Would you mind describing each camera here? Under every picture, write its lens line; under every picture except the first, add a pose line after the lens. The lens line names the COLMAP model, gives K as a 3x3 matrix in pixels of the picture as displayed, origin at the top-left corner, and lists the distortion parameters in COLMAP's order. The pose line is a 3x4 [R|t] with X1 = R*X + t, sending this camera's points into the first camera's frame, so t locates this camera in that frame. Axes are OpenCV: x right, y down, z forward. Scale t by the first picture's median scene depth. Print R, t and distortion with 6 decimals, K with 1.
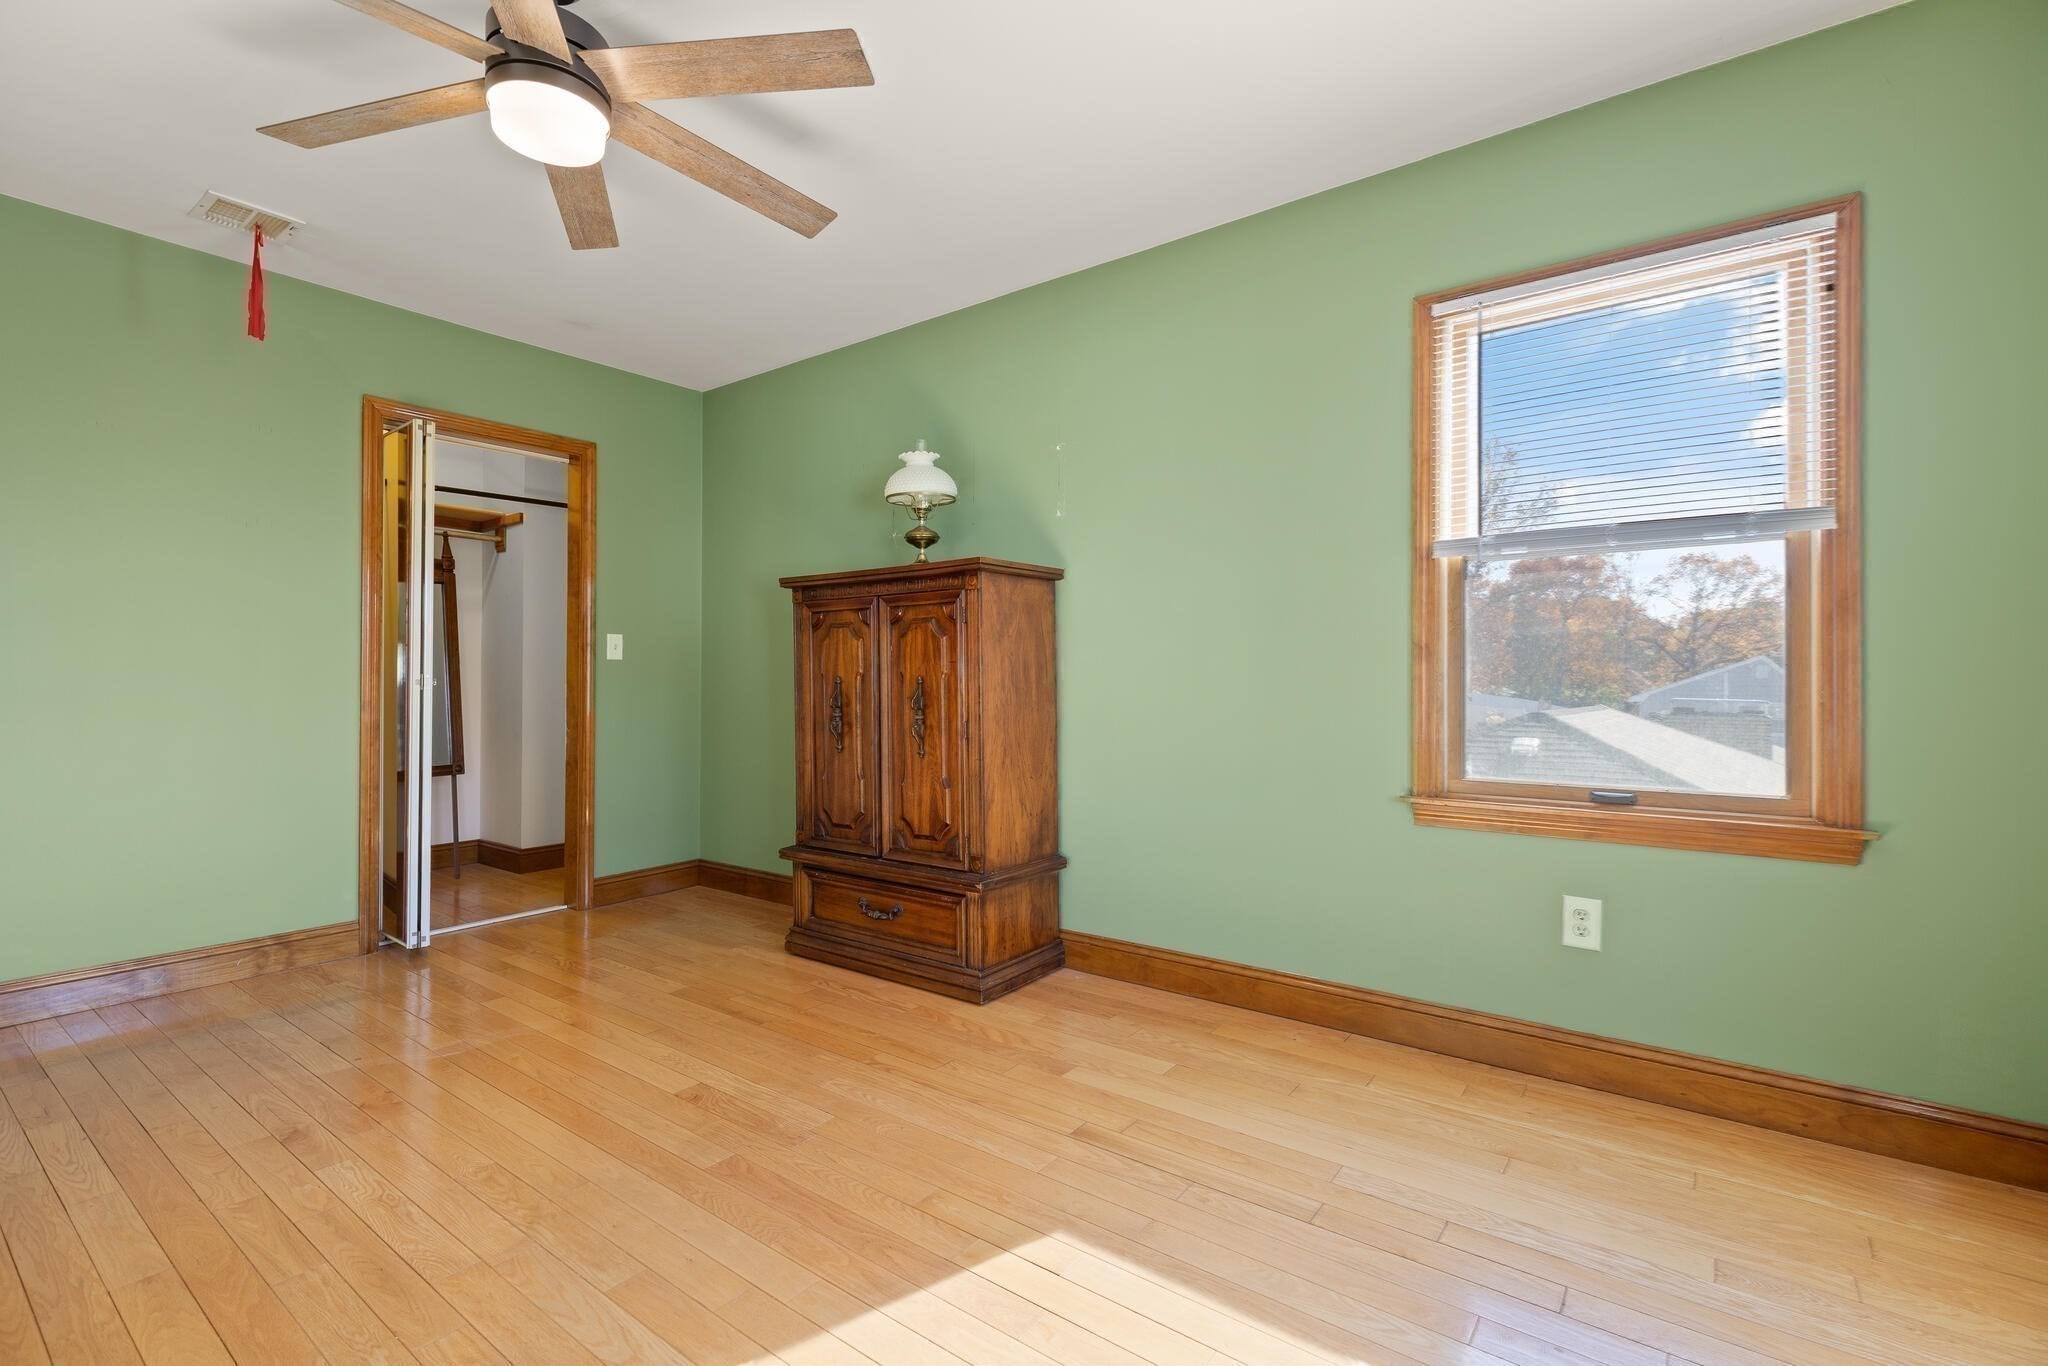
lens RADIAL K [[927.1, 0, 1033.8], [0, 927.1, 681.3], [0, 0, 1]] dist [0.005640, -0.000527]
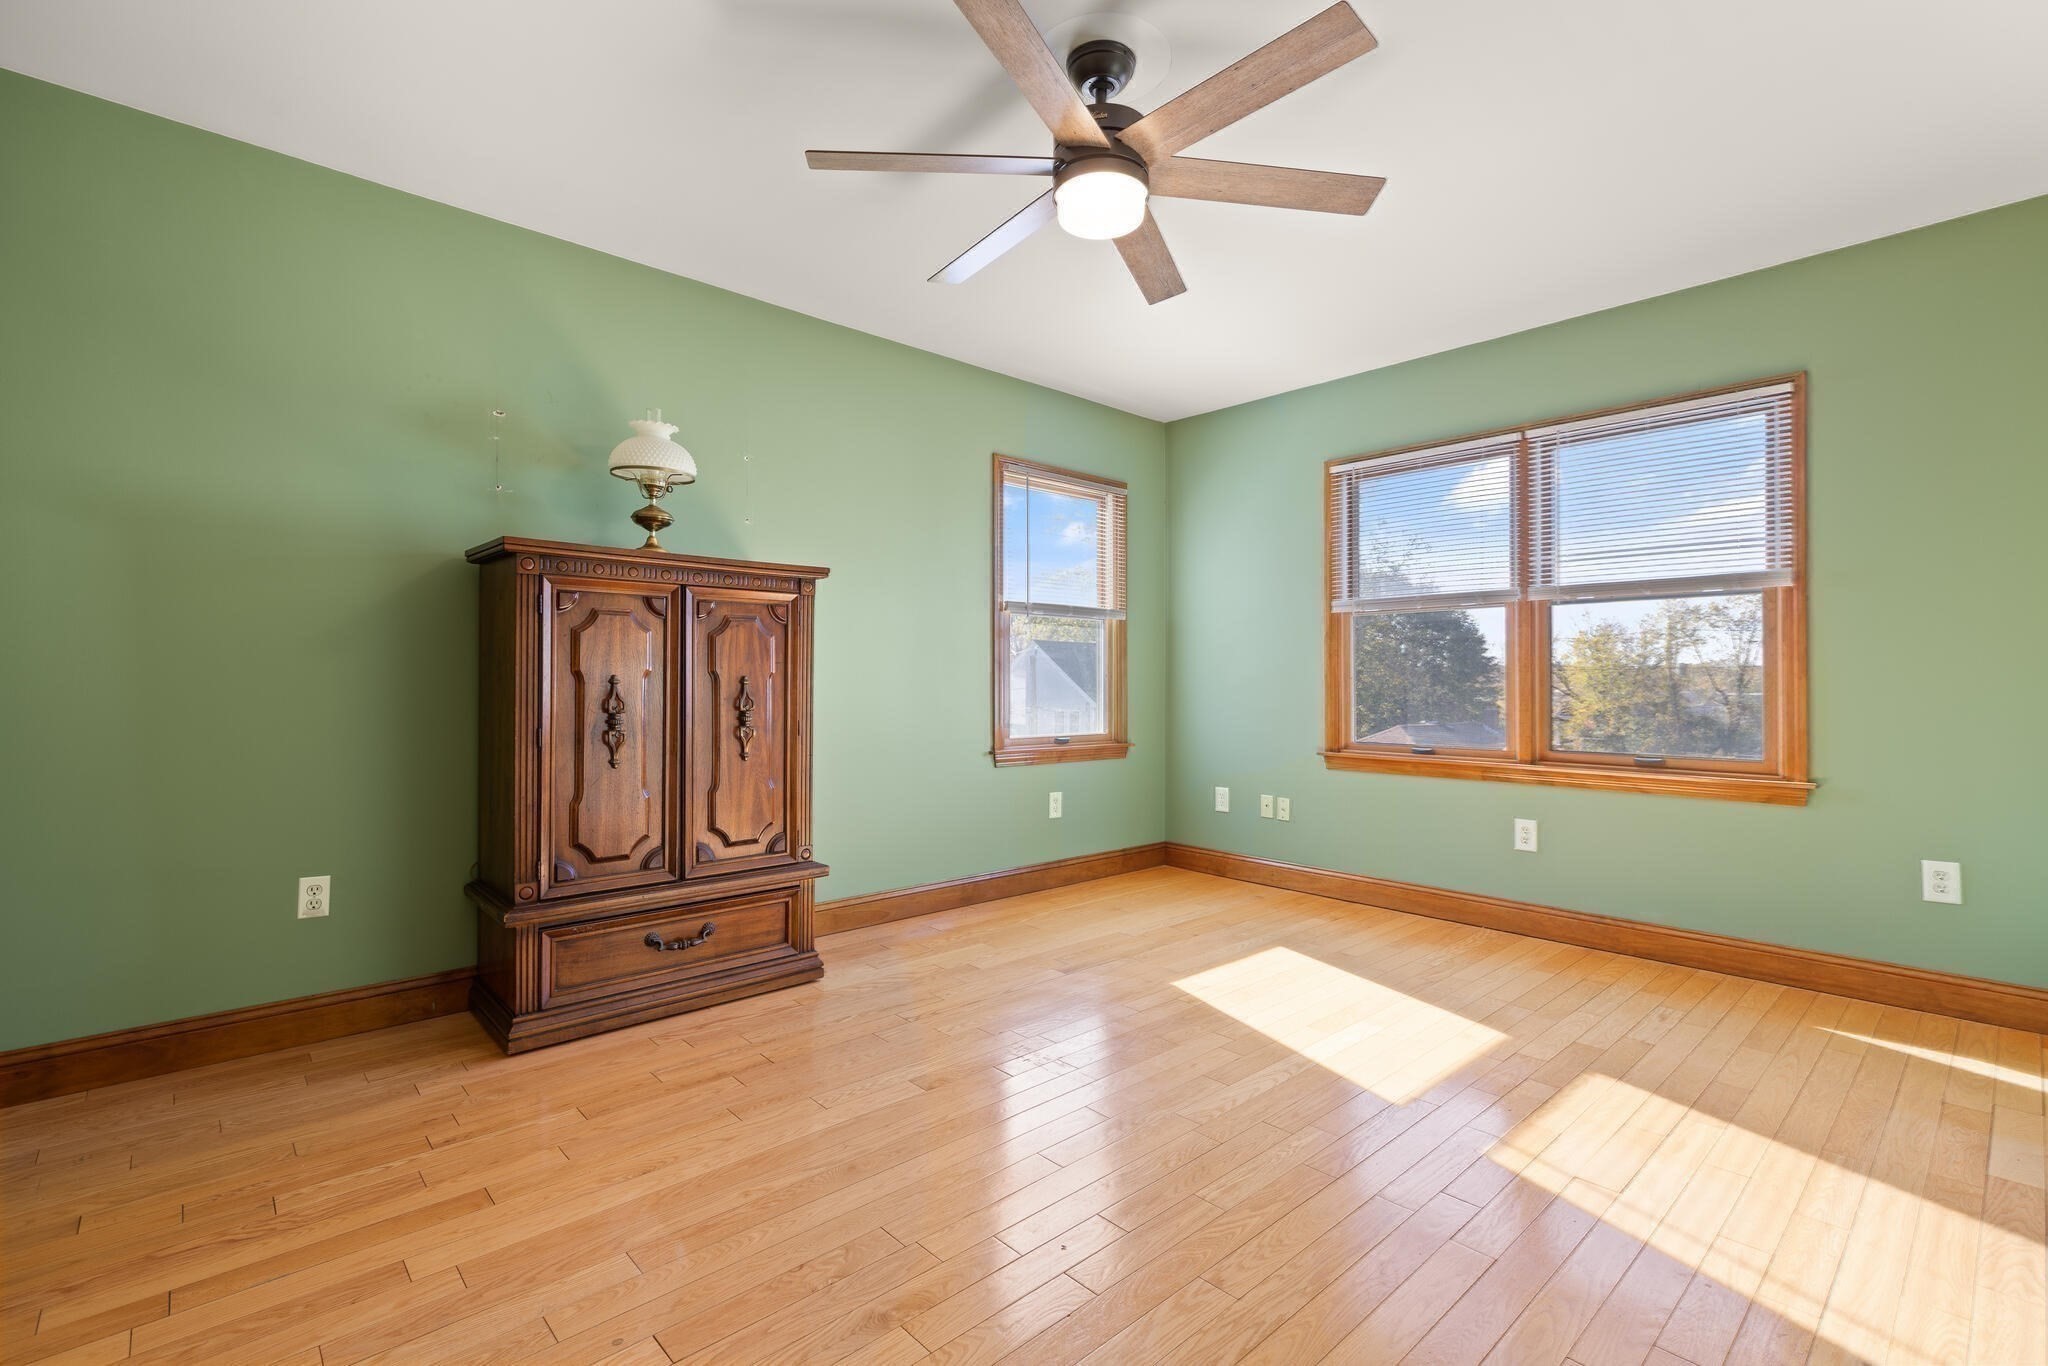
lens RADIAL K [[927.1, 0, 1037.3], [0, 927.1, 679.1], [0, 0, 1]] dist [0.005640, -0.000527]
pose [[0.172553, 0.001267, 0.984999, -1.029986], [-0.006949, 0.999976, -0.000069, -0.004656], [-0.984976, -0.006833, 0.172558, 0.535047]]
